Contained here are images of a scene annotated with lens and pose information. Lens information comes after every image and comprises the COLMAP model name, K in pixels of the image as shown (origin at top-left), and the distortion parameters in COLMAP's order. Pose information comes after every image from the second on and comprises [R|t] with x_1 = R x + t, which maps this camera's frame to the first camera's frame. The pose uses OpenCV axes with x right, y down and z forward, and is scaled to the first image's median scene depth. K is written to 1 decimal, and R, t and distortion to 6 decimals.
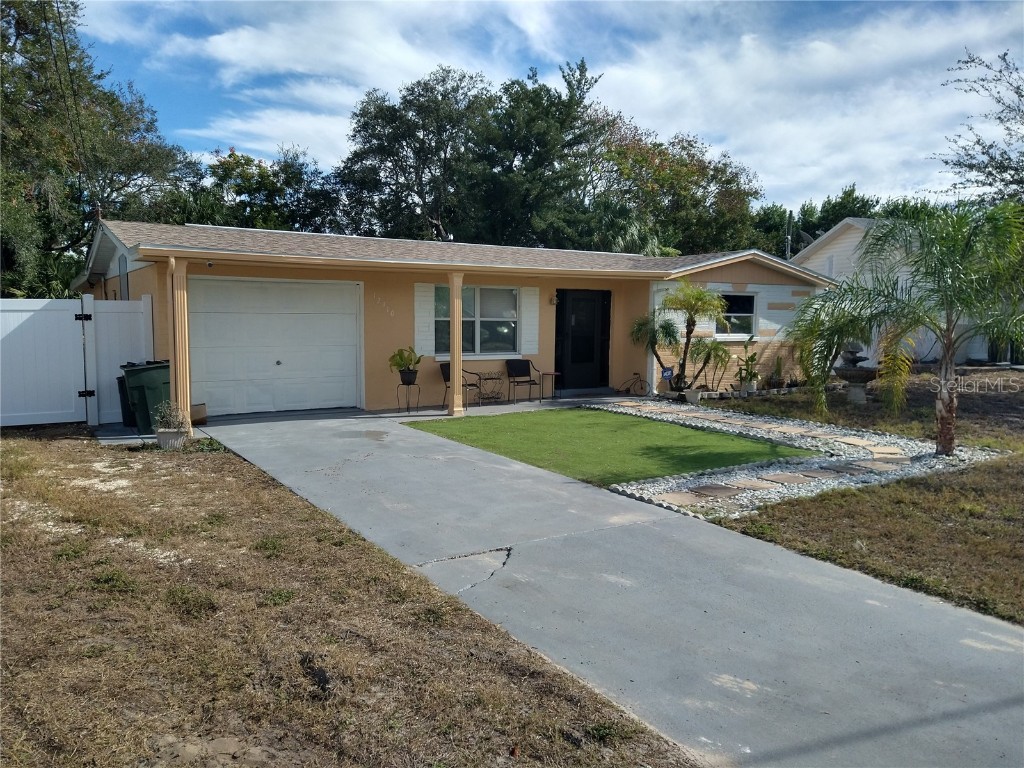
lens RADIAL K [[778.1, 0, 512.0], [0, 778.1, 384.0], [0, 0, 1]] dist [0.056824, -0.063601]
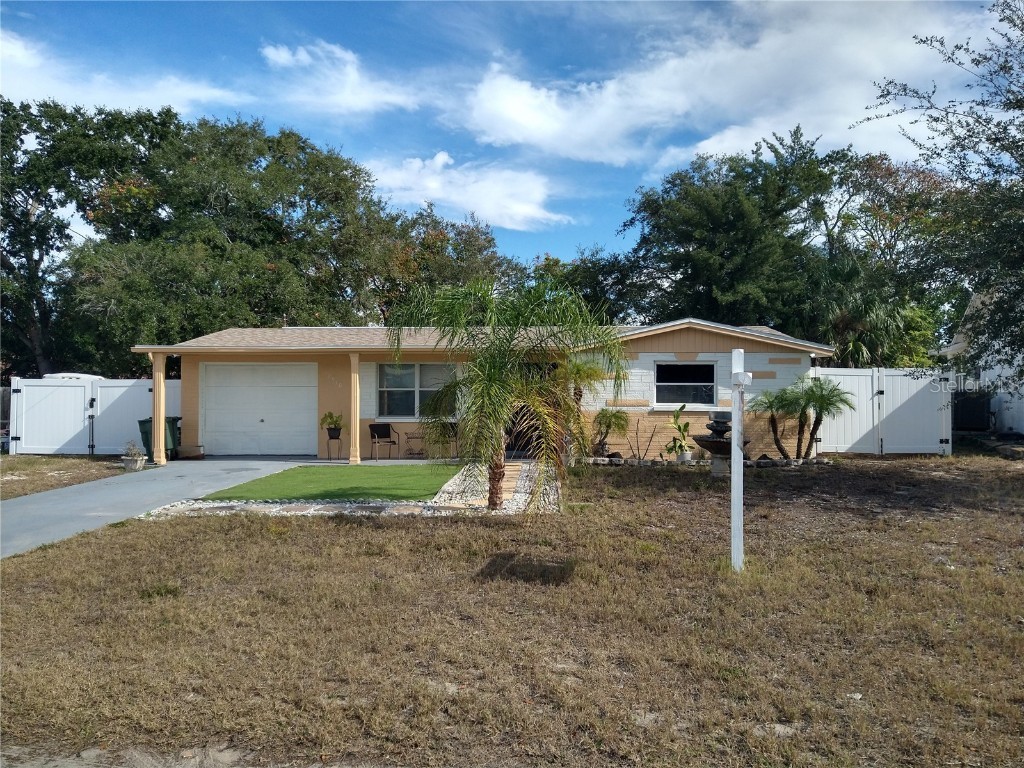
lens RADIAL K [[778.1, 0, 512.0], [0, 778.1, 384.0], [0, 0, 1]] dist [0.056824, -0.063601]
pose [[0.798185, -0.013537, -0.602260, 0.687169], [-0.048094, 0.995124, -0.086108, 0.005379], [0.600489, 0.097695, 0.793642, 0.094134]]
